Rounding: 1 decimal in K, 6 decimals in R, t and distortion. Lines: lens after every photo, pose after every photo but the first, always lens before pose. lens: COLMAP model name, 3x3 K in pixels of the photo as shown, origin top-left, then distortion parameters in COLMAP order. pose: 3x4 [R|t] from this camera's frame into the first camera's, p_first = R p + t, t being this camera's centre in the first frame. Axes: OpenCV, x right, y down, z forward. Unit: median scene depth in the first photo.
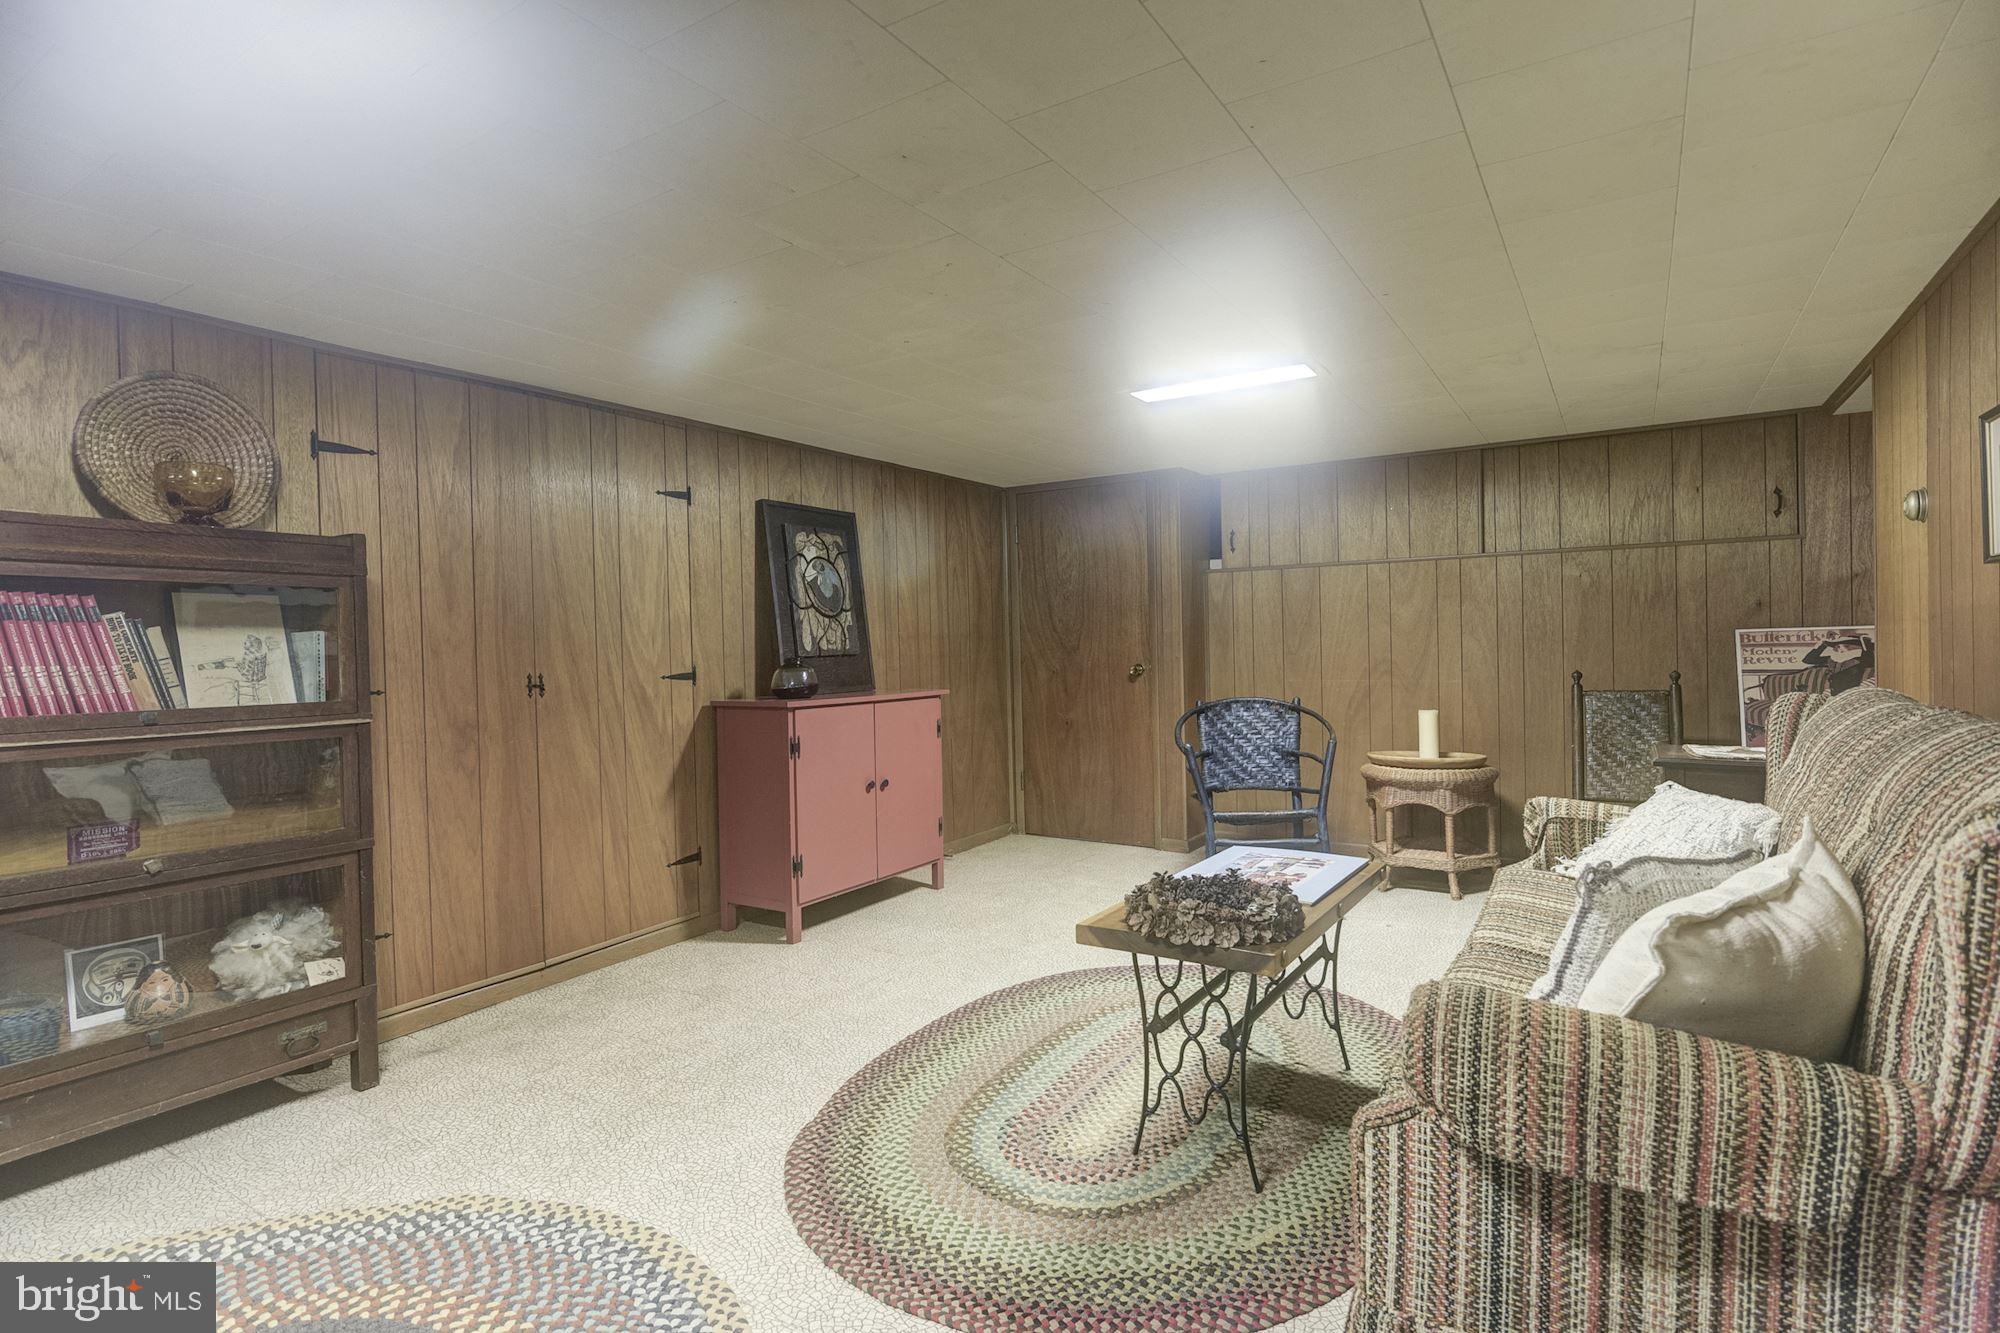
lens RADIAL K [[979.7, 0, 999.9], [0, 979.7, 655.6], [0, 0, 1]] dist [-0.000923, 0.000139]
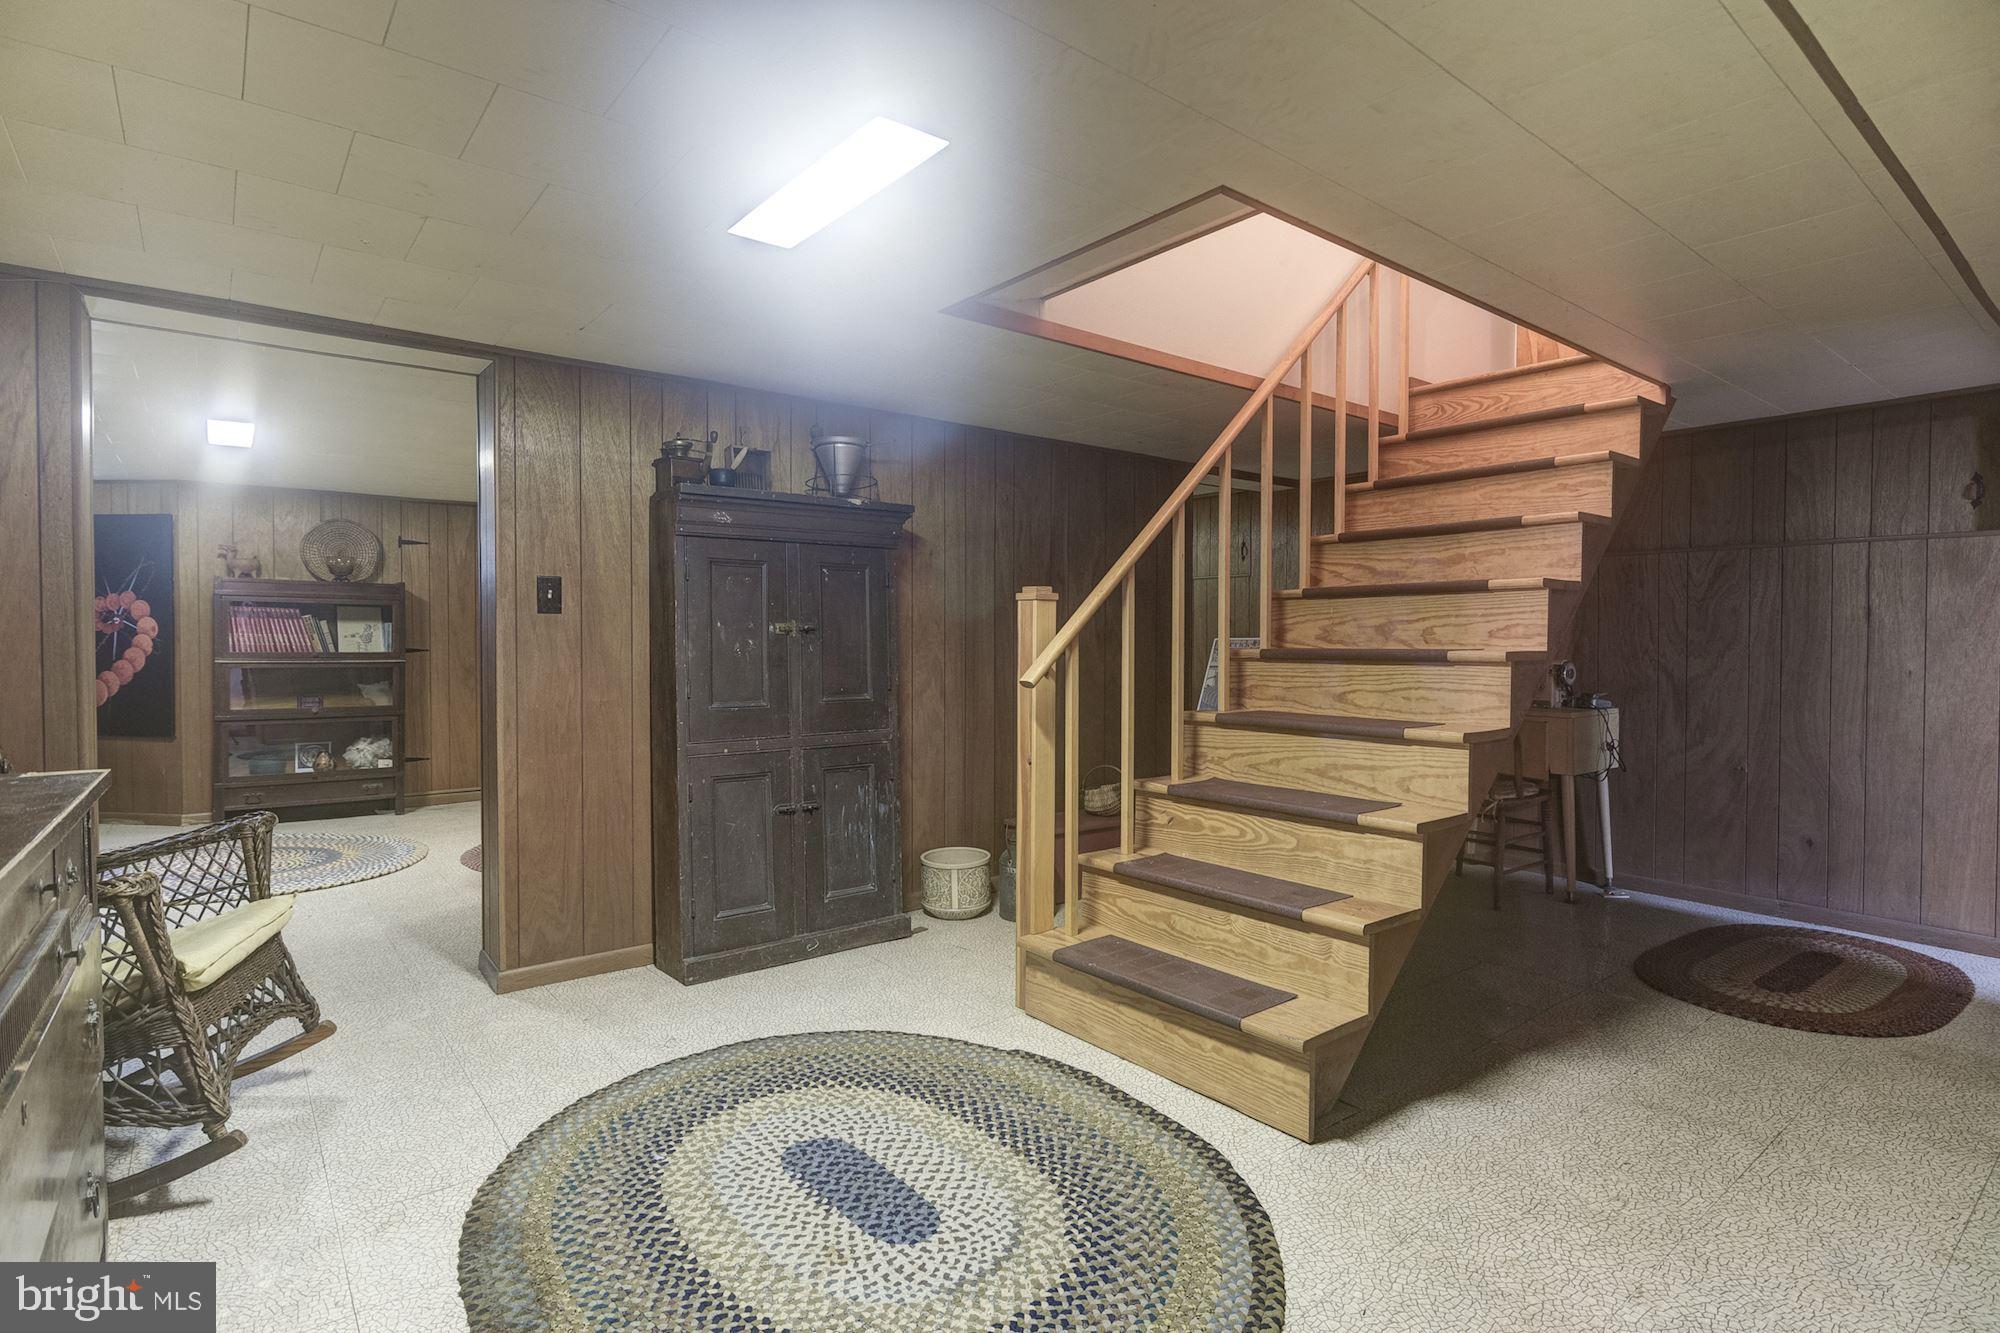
lens RADIAL K [[979.7, 0, 997.1], [0, 979.7, 664.0], [0, 0, 1]] dist [-0.000923, 0.000139]
pose [[0.944376, 0.027543, -0.327713, 1.541142], [-0.023431, 0.999589, 0.016491, 0.001144], [0.328033, -0.007895, 0.944633, -0.797102]]
